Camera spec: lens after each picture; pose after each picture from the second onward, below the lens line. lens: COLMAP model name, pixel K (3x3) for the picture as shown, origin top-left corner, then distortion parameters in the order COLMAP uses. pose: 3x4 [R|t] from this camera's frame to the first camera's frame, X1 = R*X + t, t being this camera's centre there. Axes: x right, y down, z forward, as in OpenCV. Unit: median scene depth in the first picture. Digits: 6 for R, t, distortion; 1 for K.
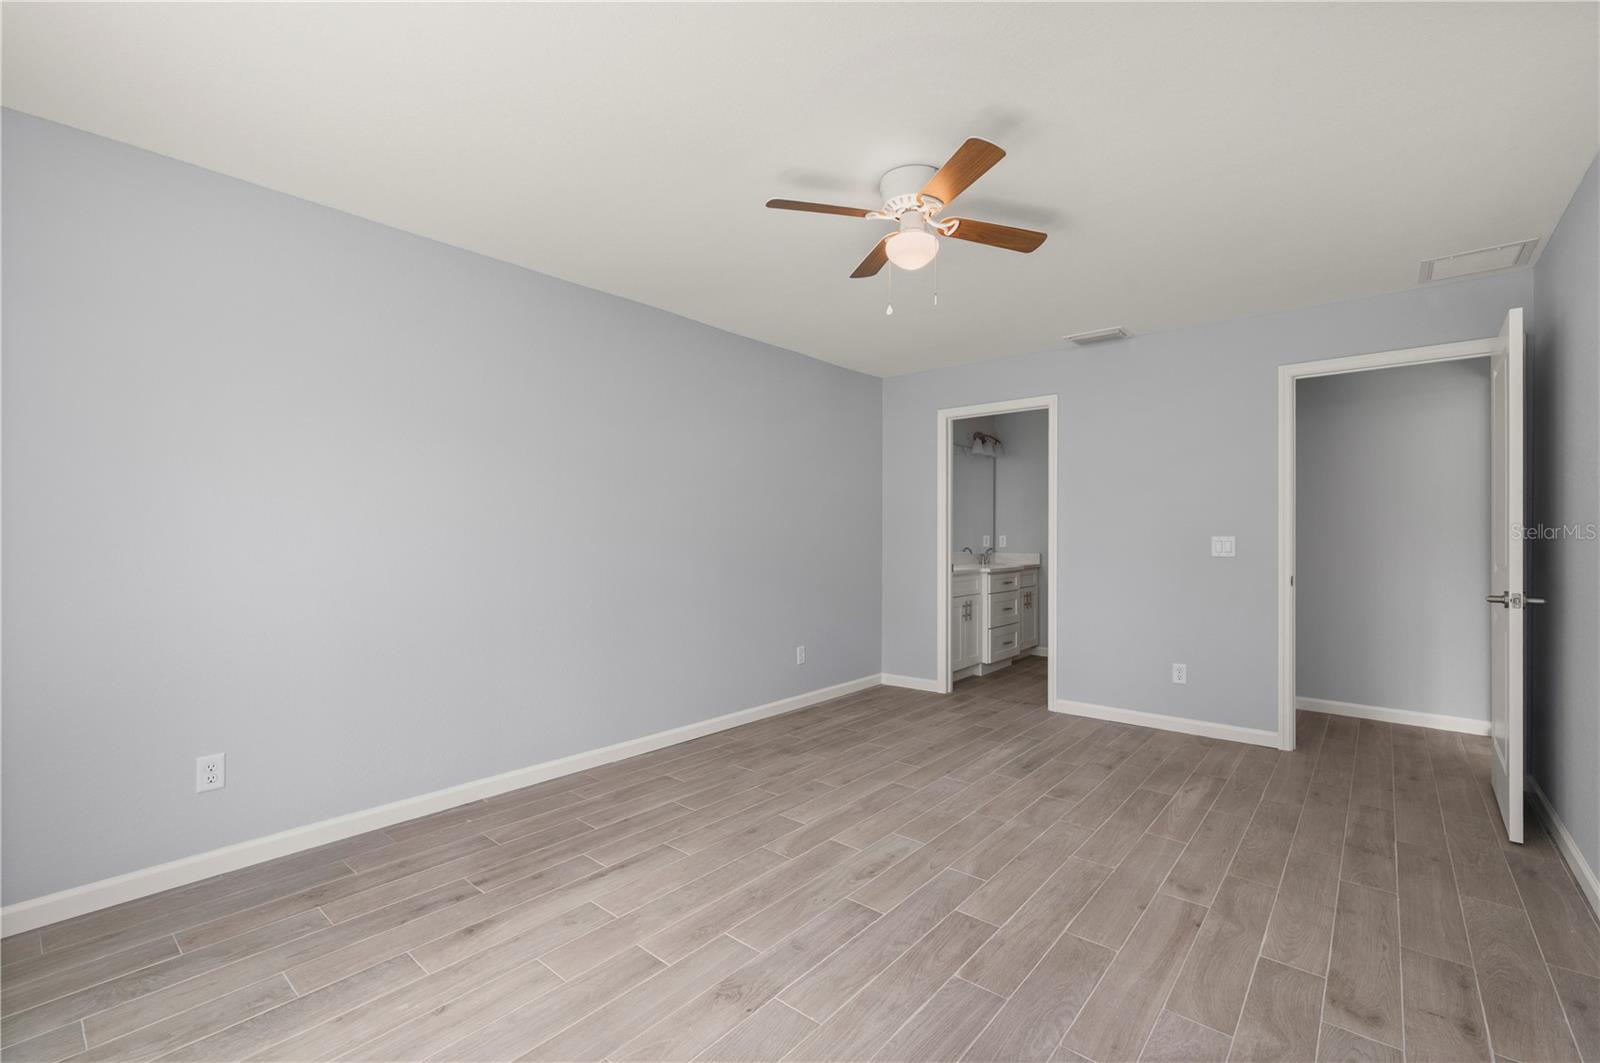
lens RADIAL K [[700.0, 0, 802.6], [0, 700.0, 531.9], [0, 0, 1]] dist [-0.002399, -0.000057]
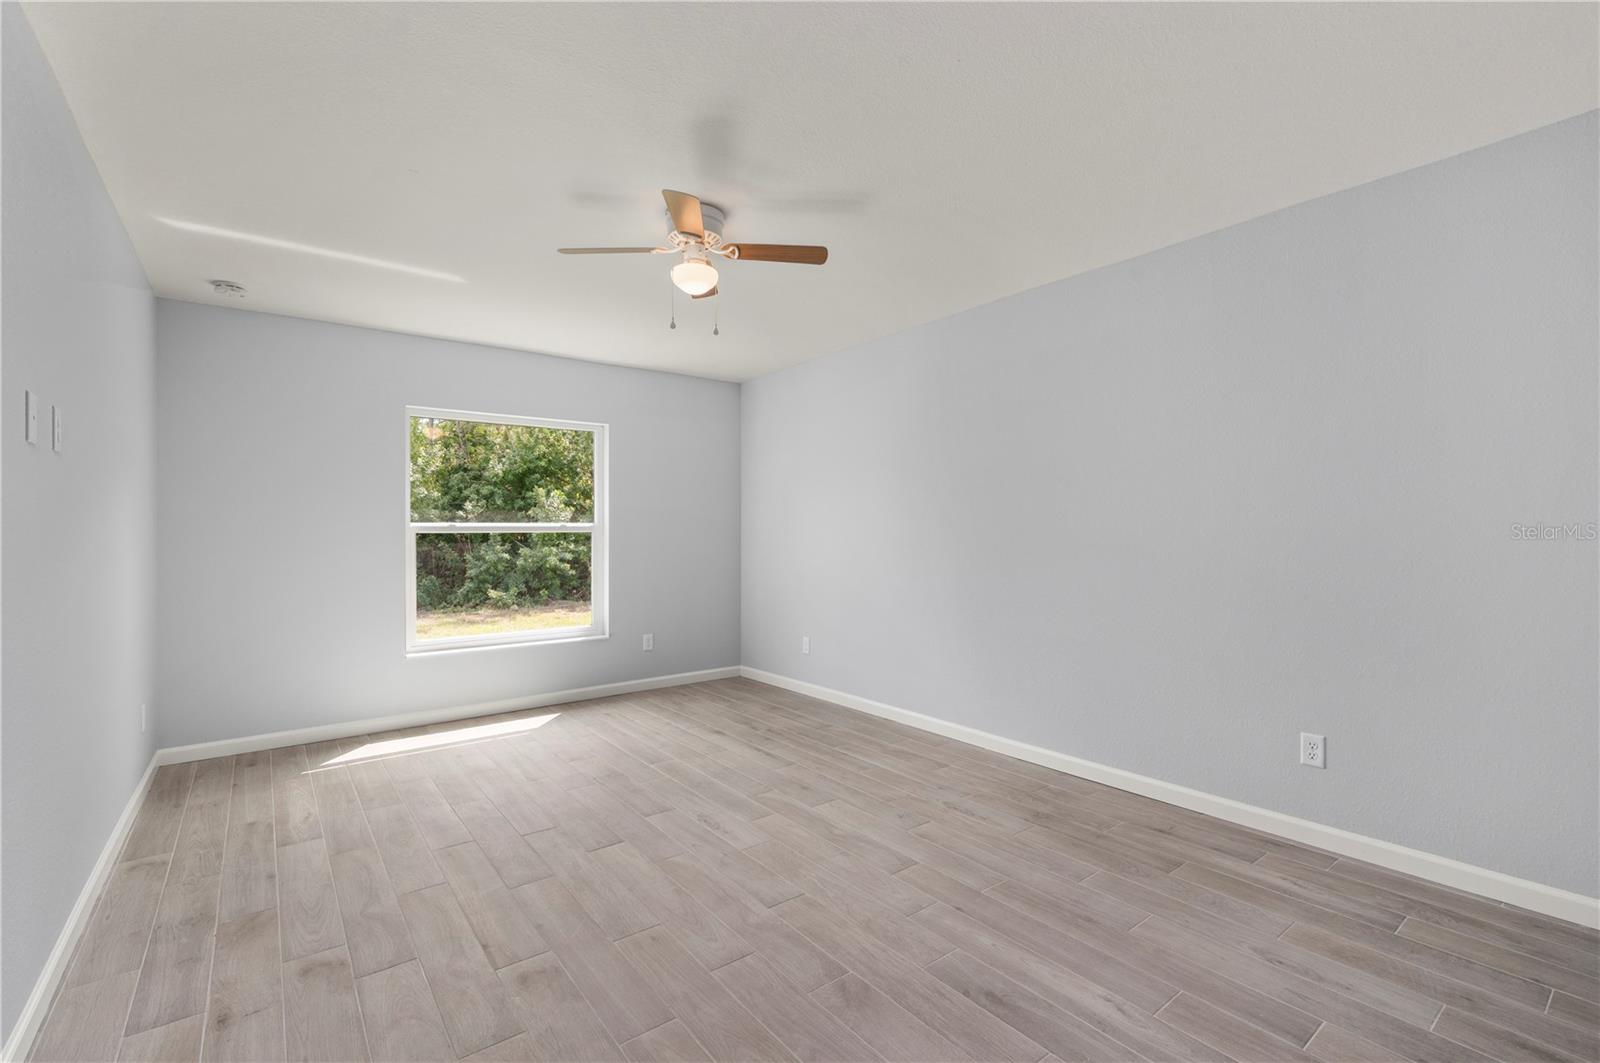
lens RADIAL K [[700.0, 0, 802.6], [0, 700.0, 531.9], [0, 0, 1]] dist [-0.002399, -0.000057]
pose [[-0.217515, -0.002561, -0.976054, 0.981961], [0.009123, 0.999948, -0.004657, 0.002702], [0.976014, -0.009918, -0.217481, 1.143713]]
